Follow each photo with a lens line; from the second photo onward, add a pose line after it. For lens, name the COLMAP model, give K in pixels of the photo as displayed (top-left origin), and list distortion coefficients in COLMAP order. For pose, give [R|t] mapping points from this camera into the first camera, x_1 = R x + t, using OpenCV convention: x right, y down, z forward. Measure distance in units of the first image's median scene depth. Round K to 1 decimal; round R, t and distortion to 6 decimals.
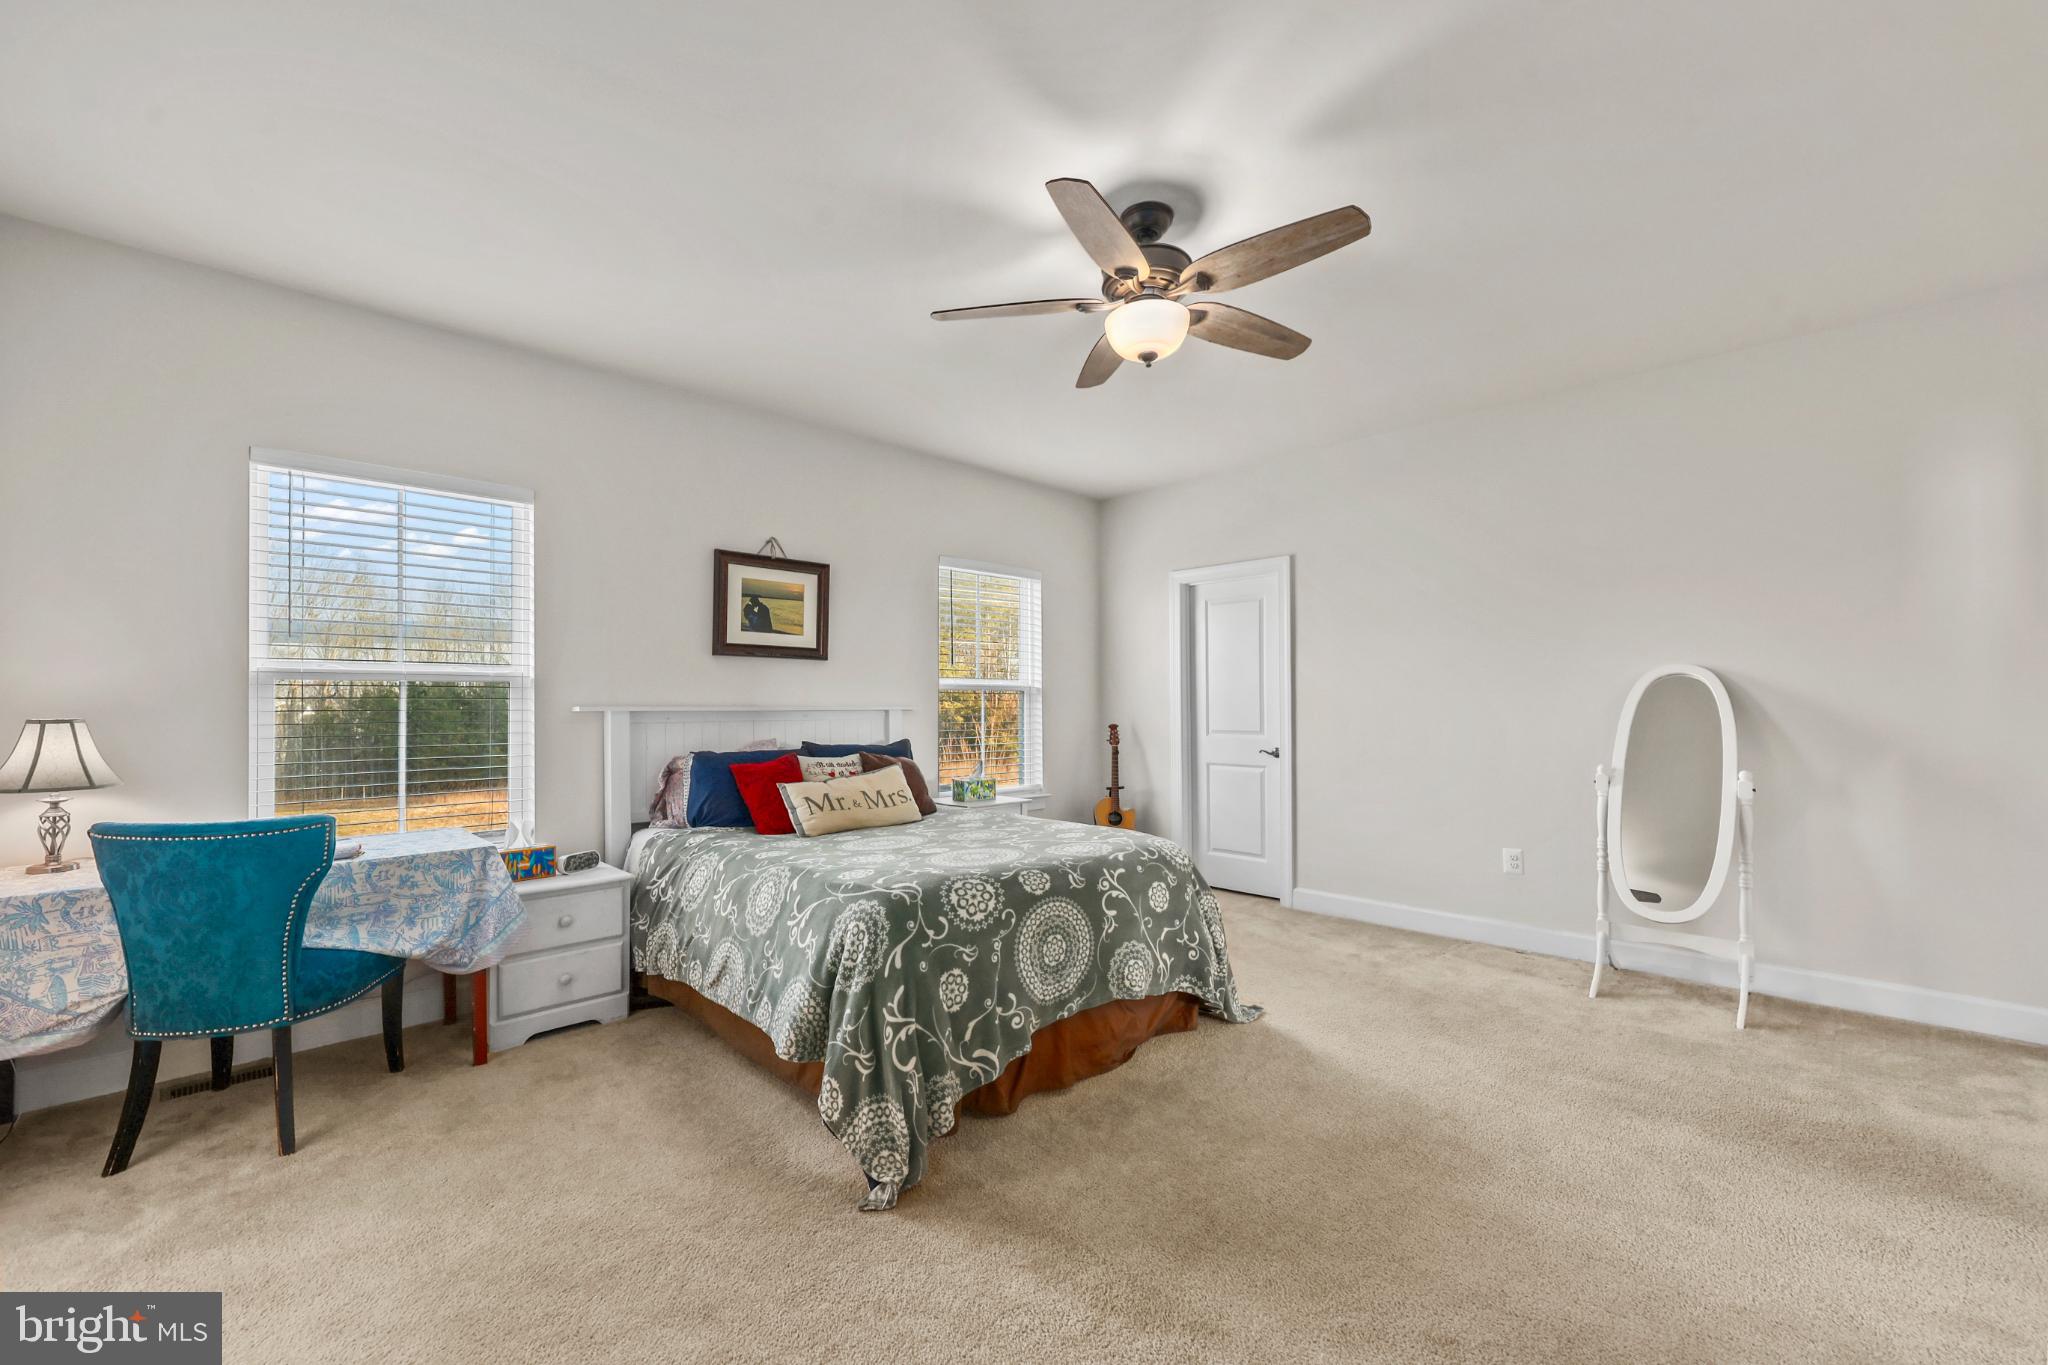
lens RADIAL K [[839.3, 0, 1015.1], [0, 839.3, 697.7], [0, 0, 1]] dist [-0.009844, 0.001942]
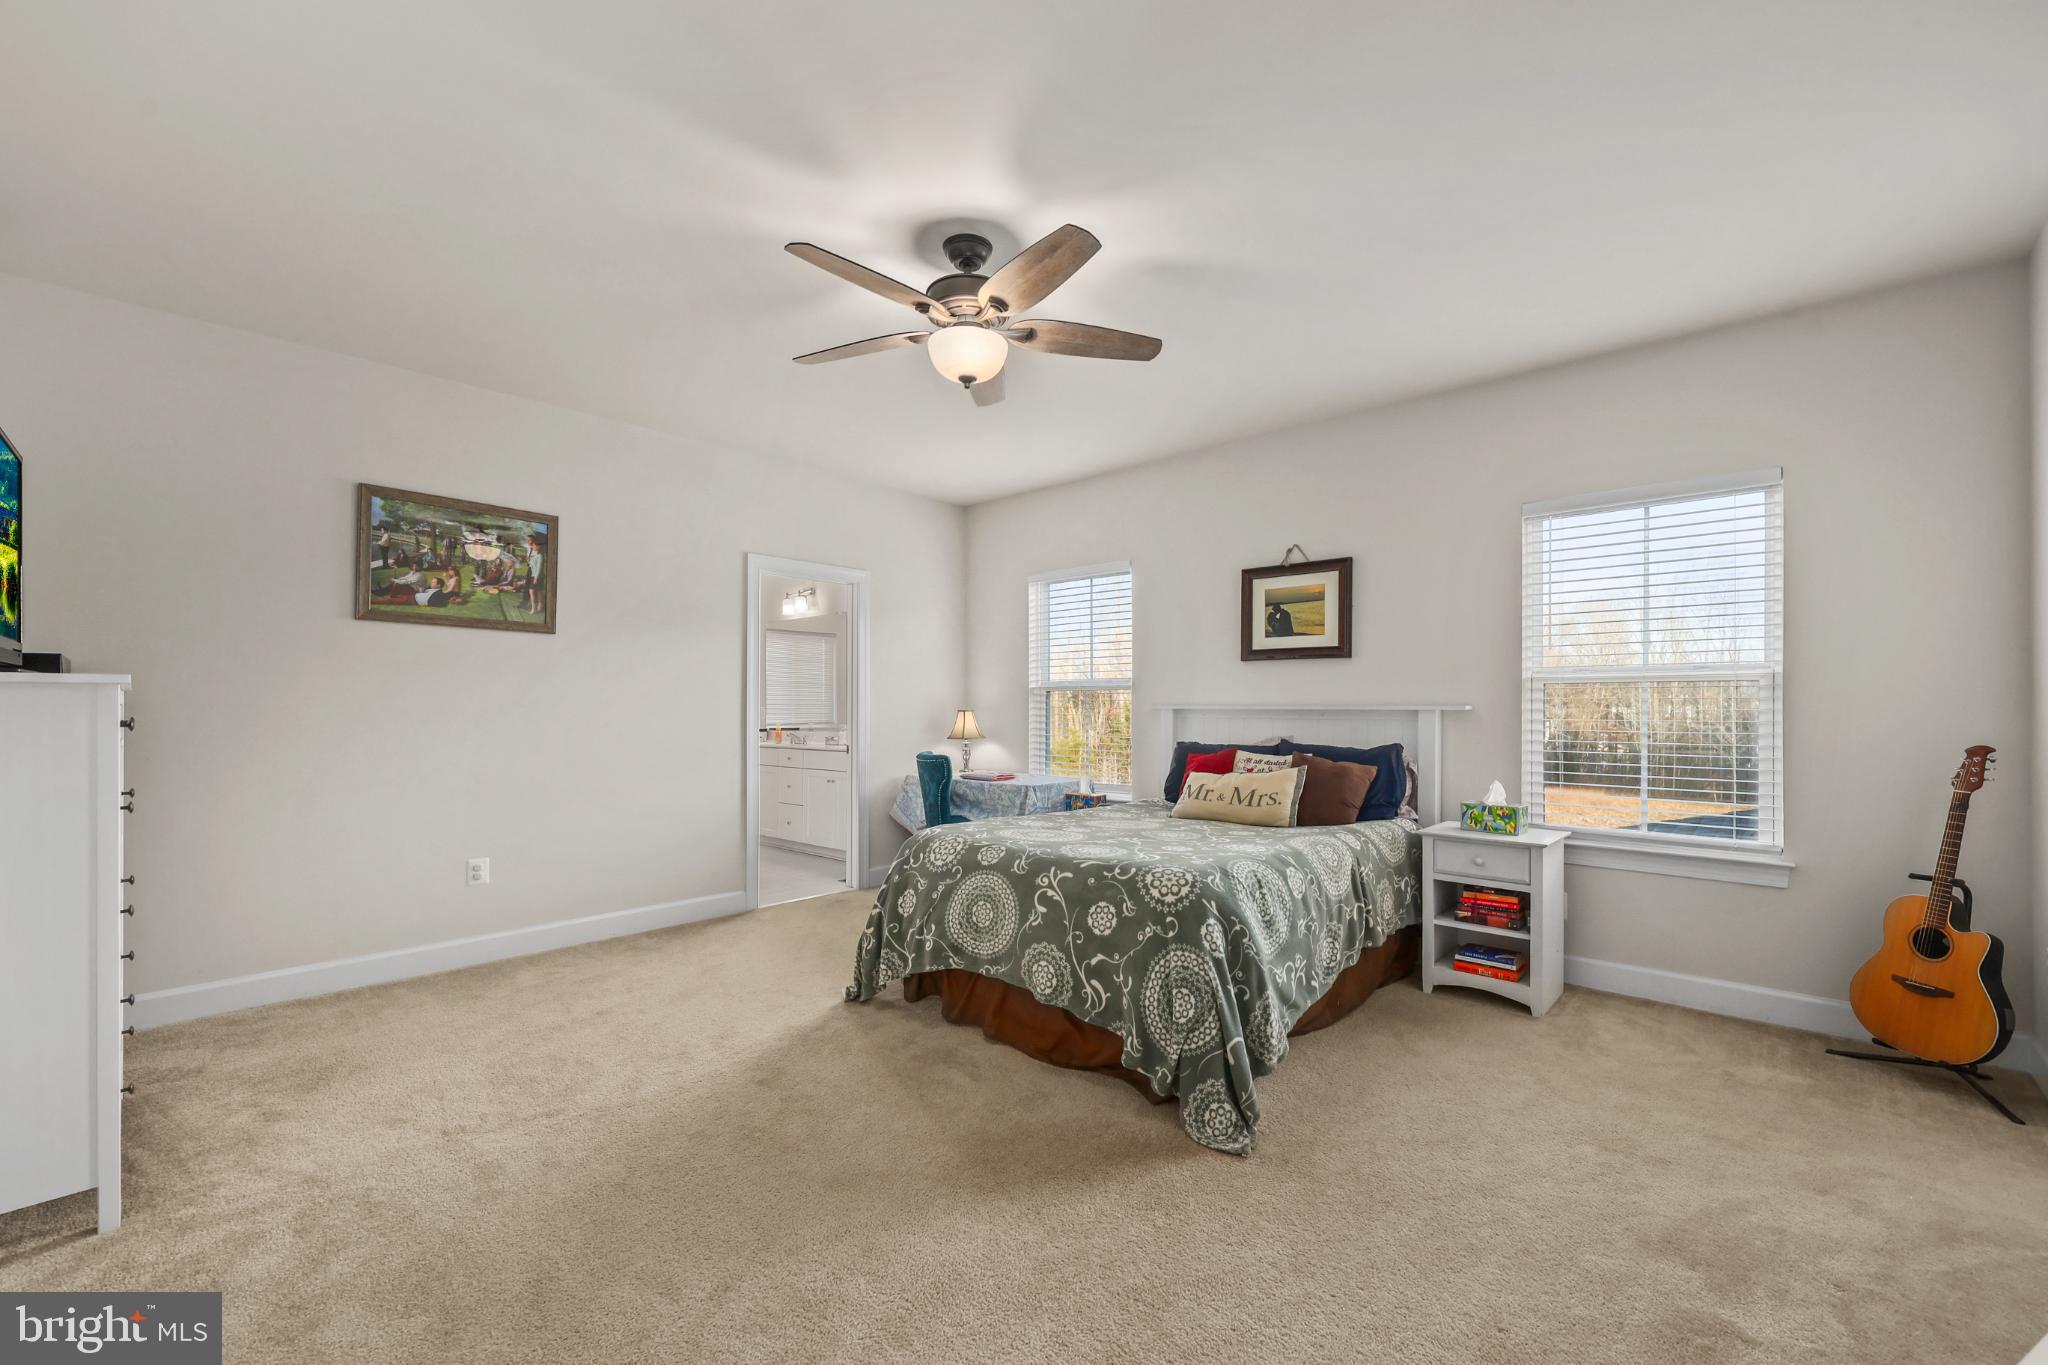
lens RADIAL K [[839.3, 0, 1033.7], [0, 839.3, 698.1], [0, 0, 1]] dist [-0.009844, 0.001942]
pose [[0.055718, -0.003229, -0.998441, 0.773590], [0.011601, 0.999929, -0.002587, 0.000323], [0.998379, -0.011439, 0.055752, 0.633641]]
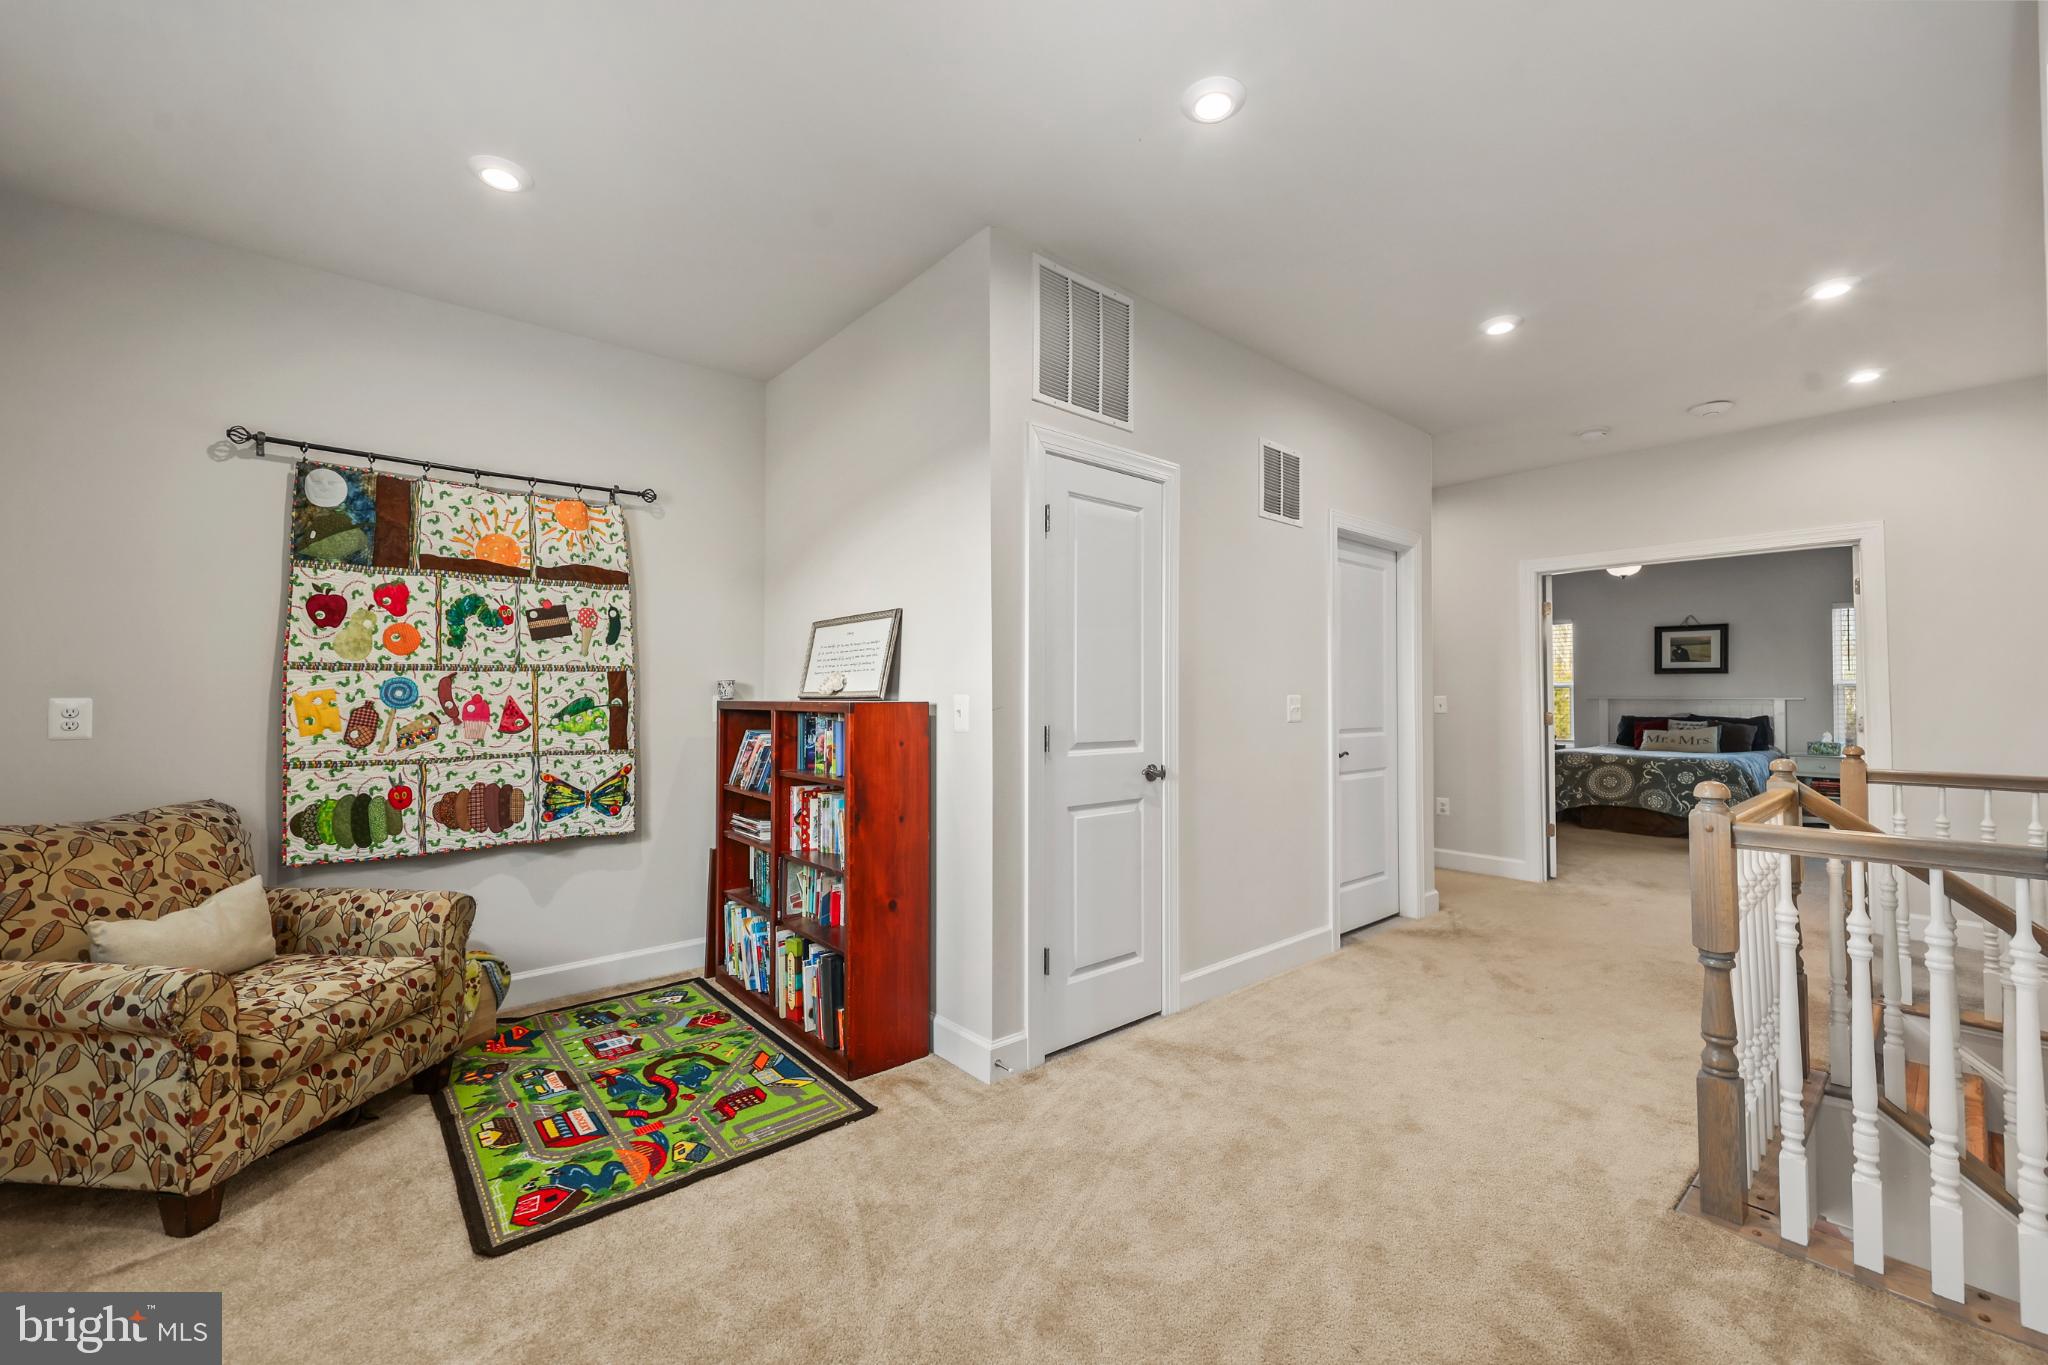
lens RADIAL K [[839.3, 0, 1012.2], [0, 839.3, 679.4], [0, 0, 1]] dist [-0.009844, 0.001942]
pose [[-0.067905, -0.012160, -0.997618, 1.945502], [0.011137, 0.999854, -0.012945, -0.026397], [0.997630, -0.011989, -0.067760, -0.550512]]
